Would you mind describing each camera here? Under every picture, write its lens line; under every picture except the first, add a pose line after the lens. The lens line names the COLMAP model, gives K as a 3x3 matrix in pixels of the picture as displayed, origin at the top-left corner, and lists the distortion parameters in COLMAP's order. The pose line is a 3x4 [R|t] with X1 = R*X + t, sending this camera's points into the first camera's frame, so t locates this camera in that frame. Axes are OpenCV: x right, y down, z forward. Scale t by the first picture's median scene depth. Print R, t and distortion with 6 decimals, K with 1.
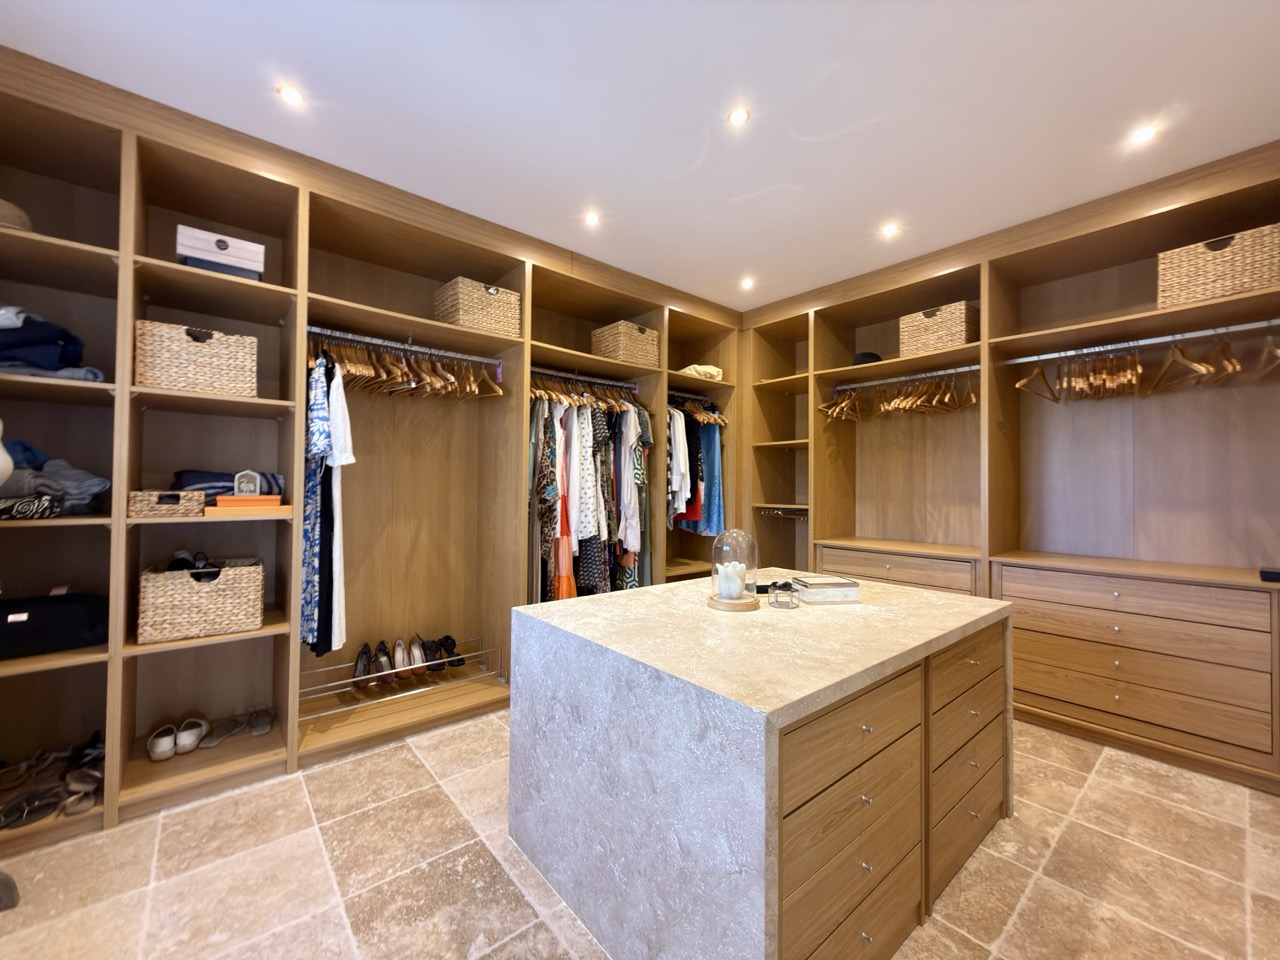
lens RADIAL K [[509.5, 0, 638.2], [0, 509.5, 477.2], [0, 0, 1]] dist [0.001864, -0.000493]
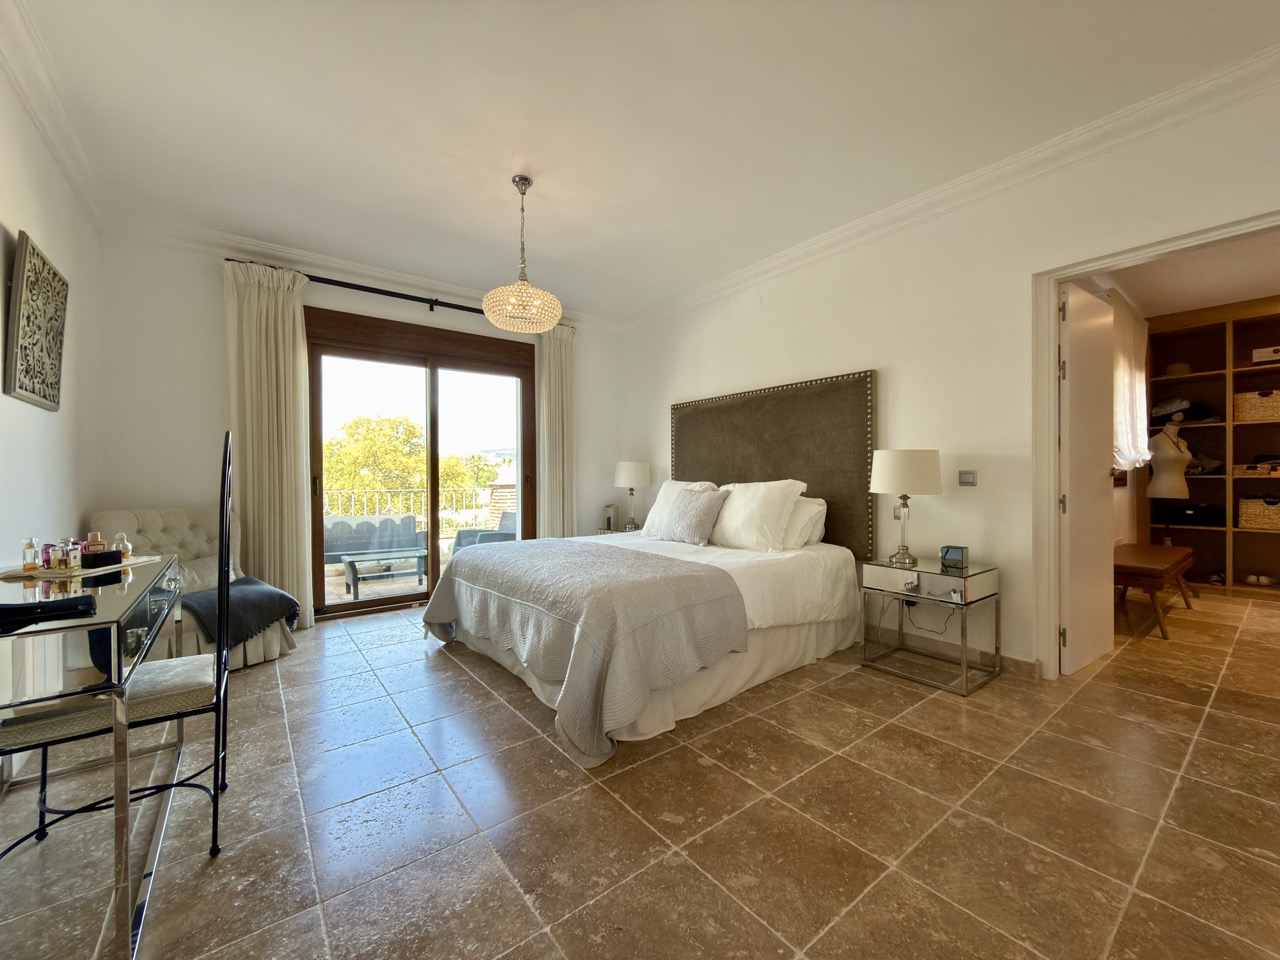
lens RADIAL K [[509.5, 0, 642.3], [0, 509.5, 483.4], [0, 0, 1]] dist [0.001864, -0.000493]
pose [[-0.027455, -0.005934, -0.999605, 1.339370], [0.021301, 0.999752, -0.006520, 0.062298], [0.999396, -0.021472, -0.027322, -1.549975]]
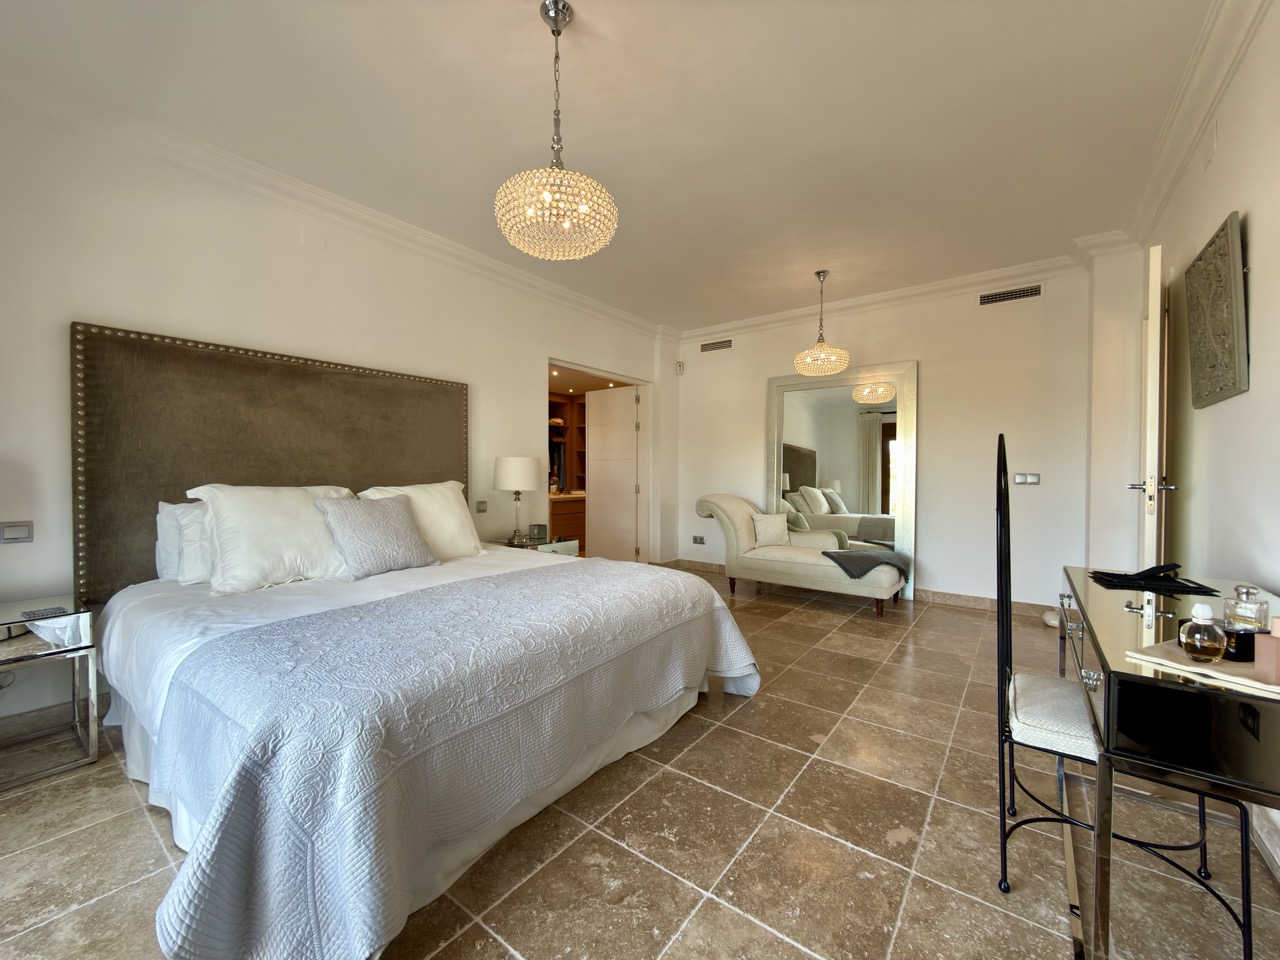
lens RADIAL K [[509.5, 0, 647.4], [0, 509.5, 477.2], [0, 0, 1]] dist [0.001864, -0.000493]
pose [[0.971467, -0.017397, 0.236535, -0.054357], [0.011221, 0.999561, 0.027432, 0.003029], [-0.236908, -0.023995, 0.971236, -2.770201]]
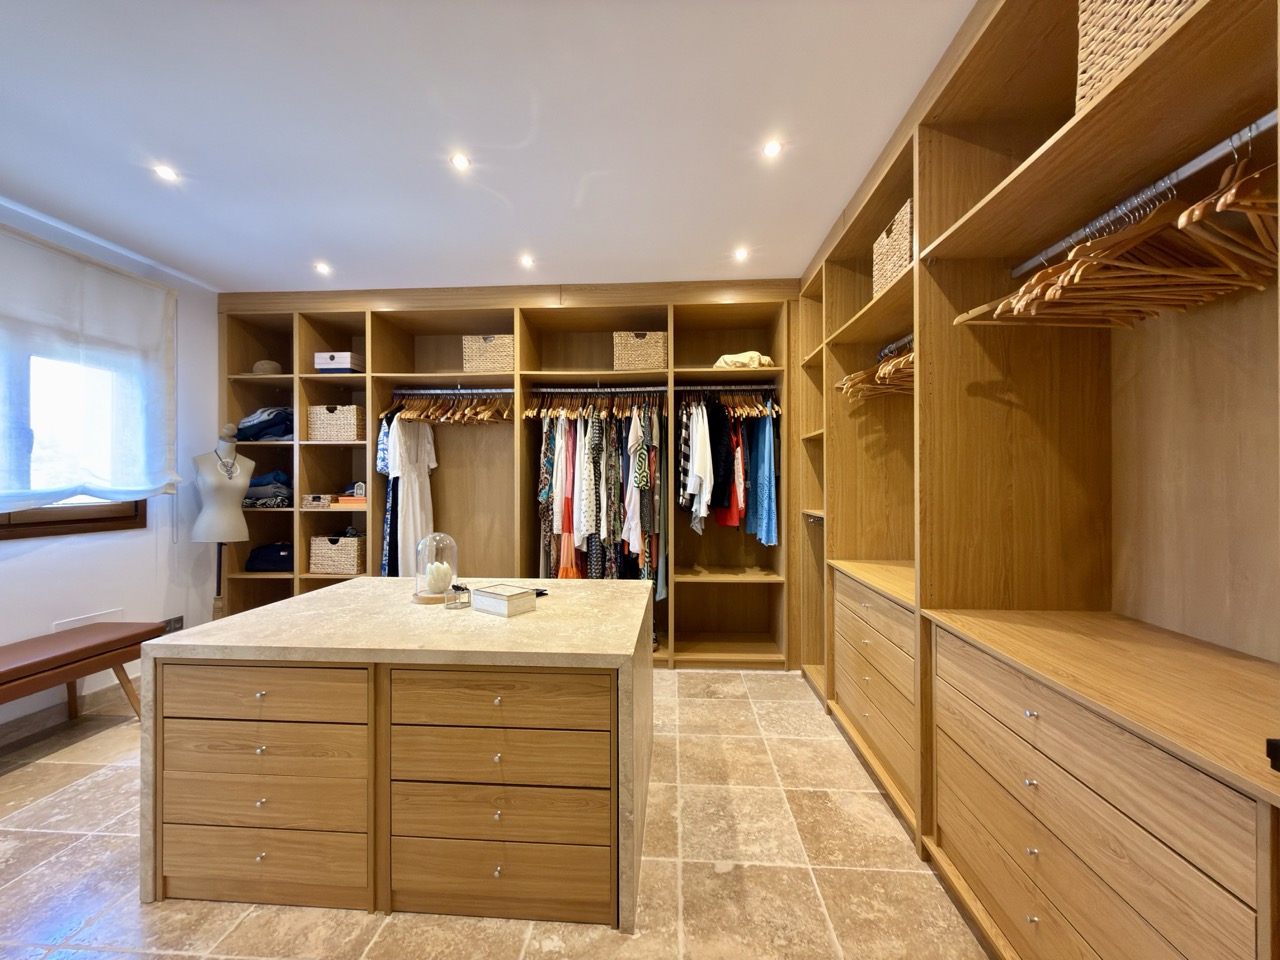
lens RADIAL K [[509.5, 0, 646.7], [0, 509.5, 477.3], [0, 0, 1]] dist [0.001864, -0.000493]
pose [[0.723168, -0.013769, -0.690534, 1.138569], [0.021631, 0.999762, 0.002719, -0.013578], [0.690333, -0.016903, 0.723294, 0.427047]]
